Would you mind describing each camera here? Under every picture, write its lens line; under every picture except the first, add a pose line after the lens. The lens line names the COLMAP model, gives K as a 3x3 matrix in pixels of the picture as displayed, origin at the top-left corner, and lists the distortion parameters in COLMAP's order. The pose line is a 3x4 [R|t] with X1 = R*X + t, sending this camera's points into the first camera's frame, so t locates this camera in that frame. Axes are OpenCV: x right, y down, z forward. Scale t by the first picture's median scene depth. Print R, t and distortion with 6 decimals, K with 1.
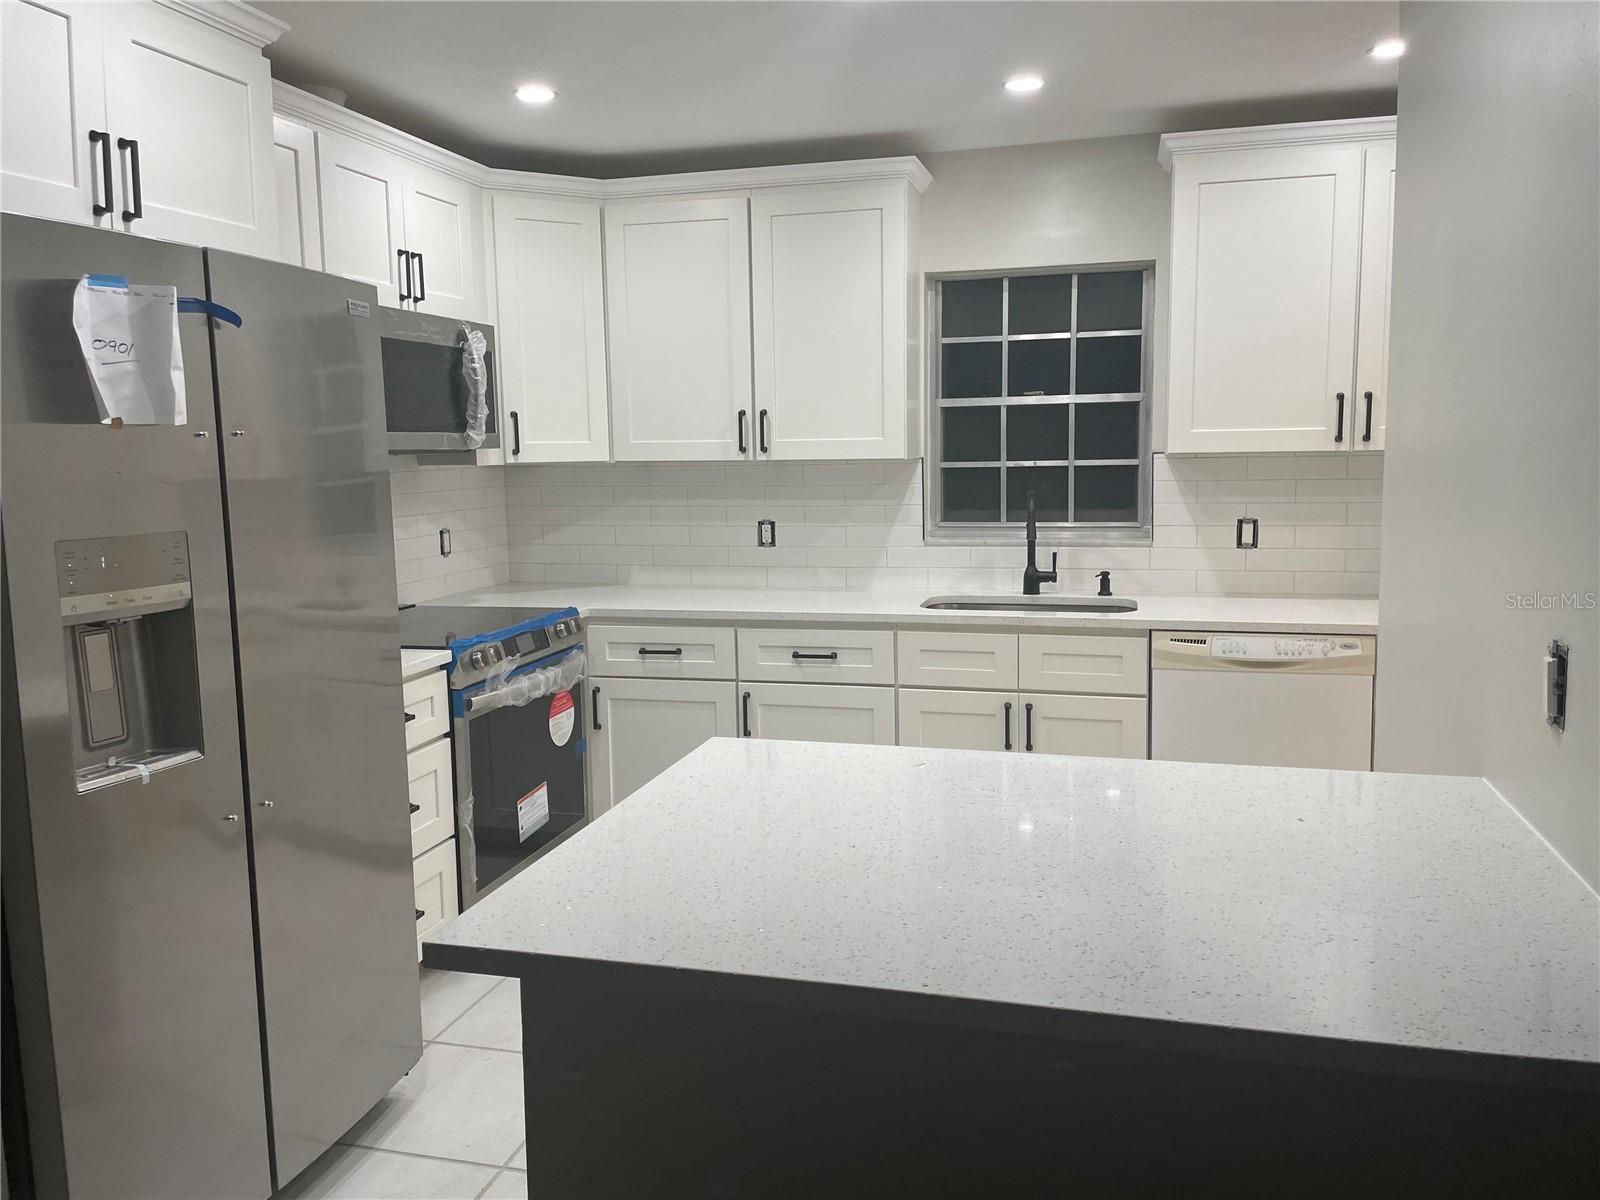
lens RADIAL K [[1224.2, 0, 802.7], [0, 1224.2, 588.0], [0, 0, 1]] dist [0.073319, -0.098876]
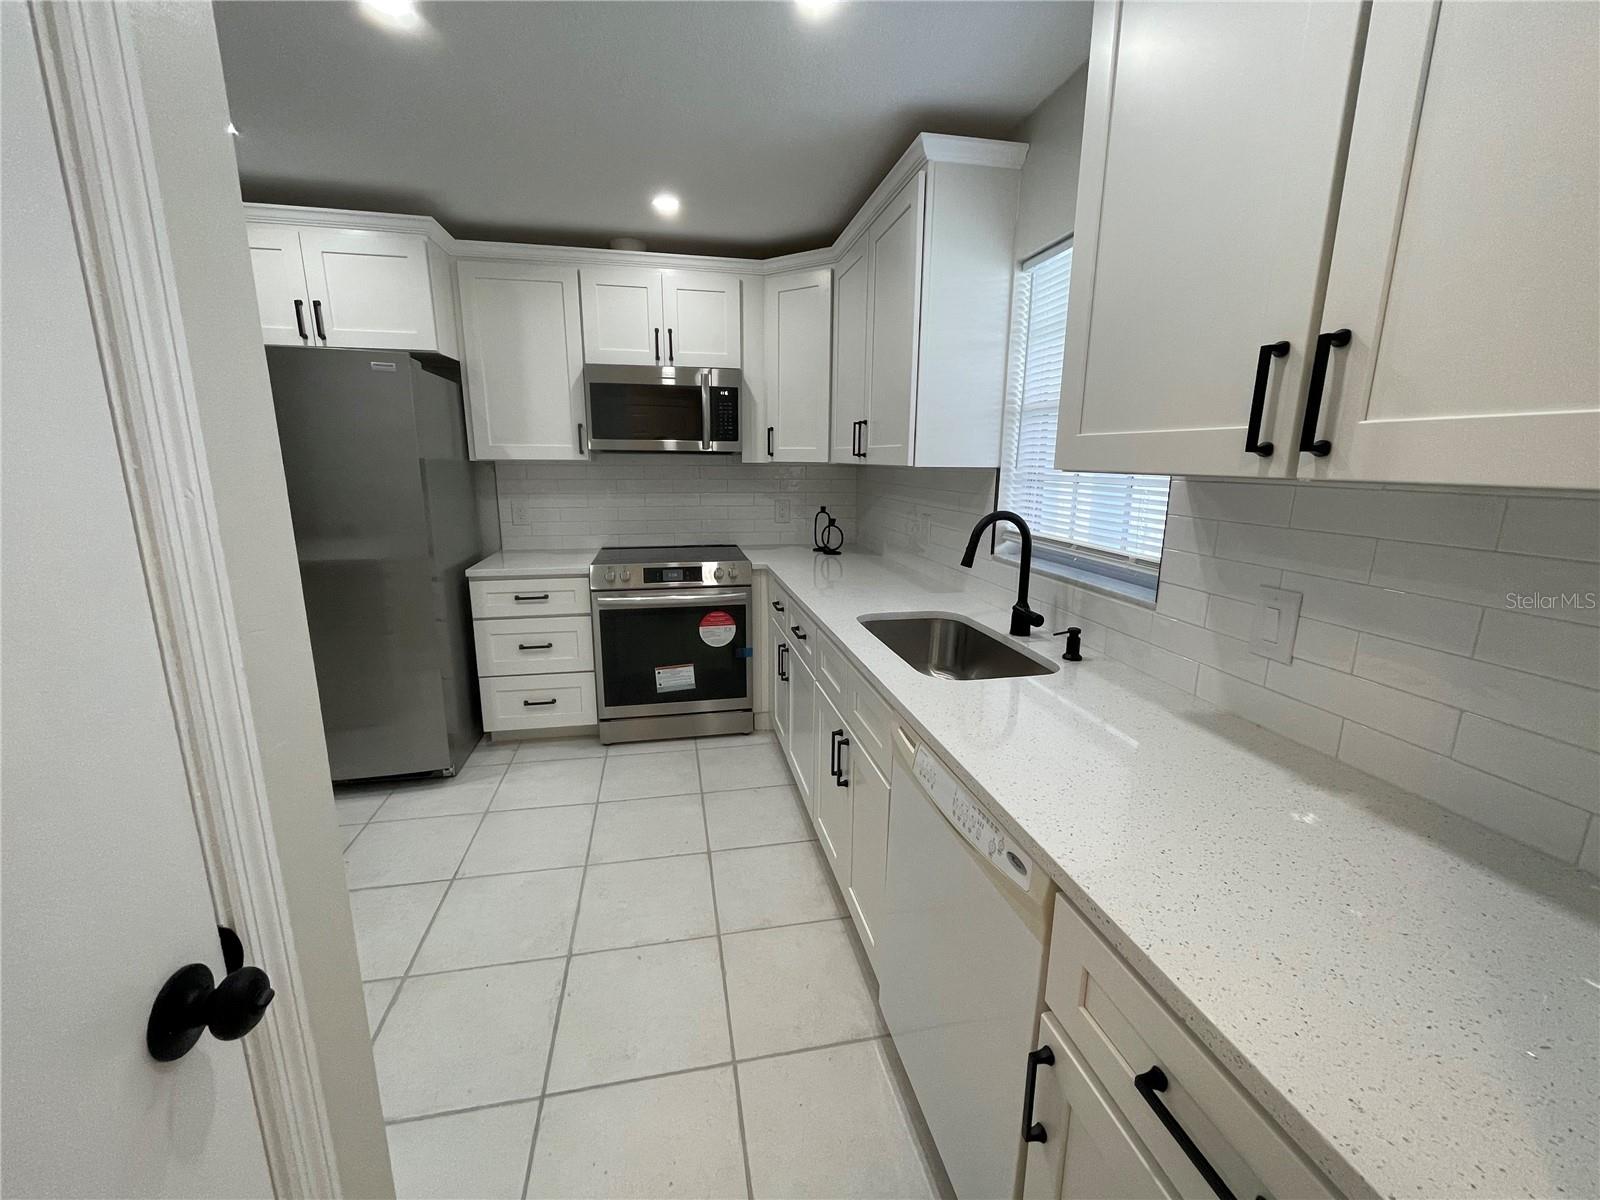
lens RADIAL K [[651.5, 0, 801.9], [0, 651.5, 597.4], [0, 0, 1]] dist [-0.001195, 0.000730]
pose [[0.443826, 0.208355, -0.871554, 0.540150], [-0.127113, 0.977397, 0.168928, -0.082178], [0.887052, 0.035811, 0.460279, 0.700977]]
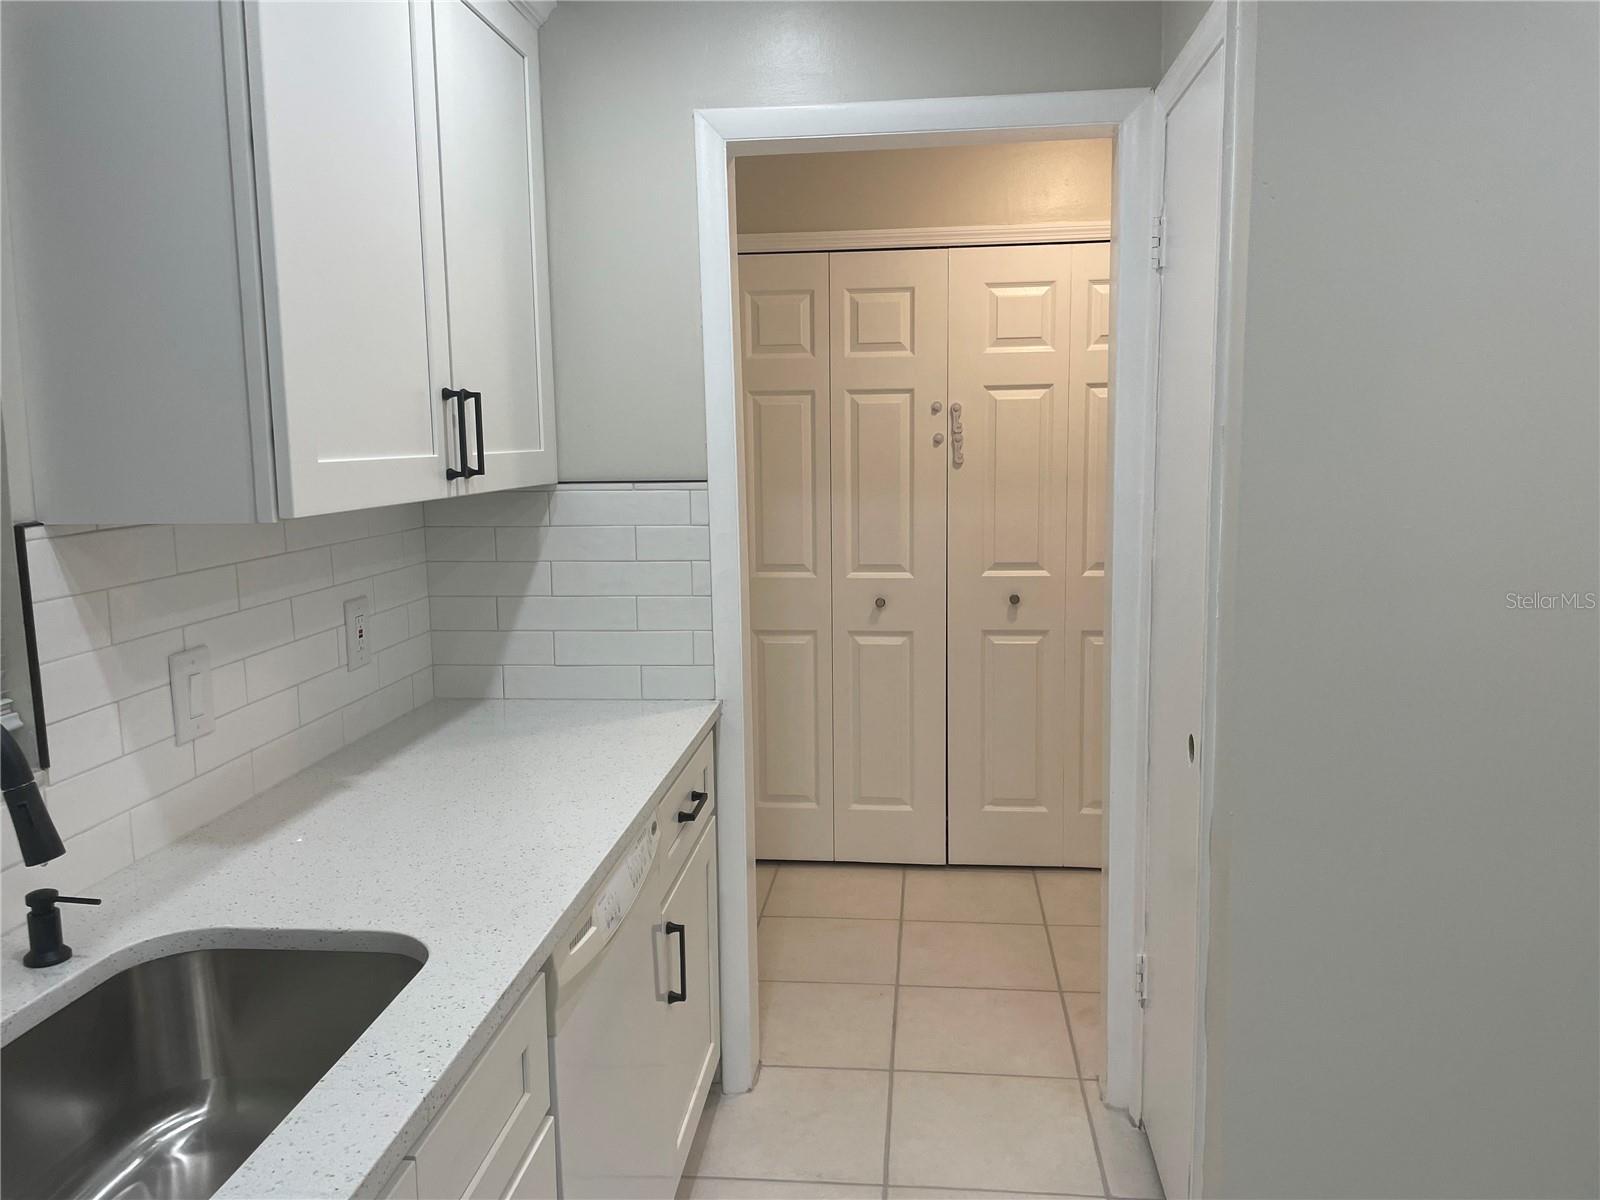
lens RADIAL K [[1224.2, 0, 802.0], [0, 1224.2, 602.4], [0, 0, 1]] dist [0.073319, -0.098876]
pose [[-0.149729, -0.121541, 0.981228, -0.103787], [0.132830, 0.980946, 0.141775, -0.114410], [-0.979764, 0.151565, -0.130731, 0.874148]]
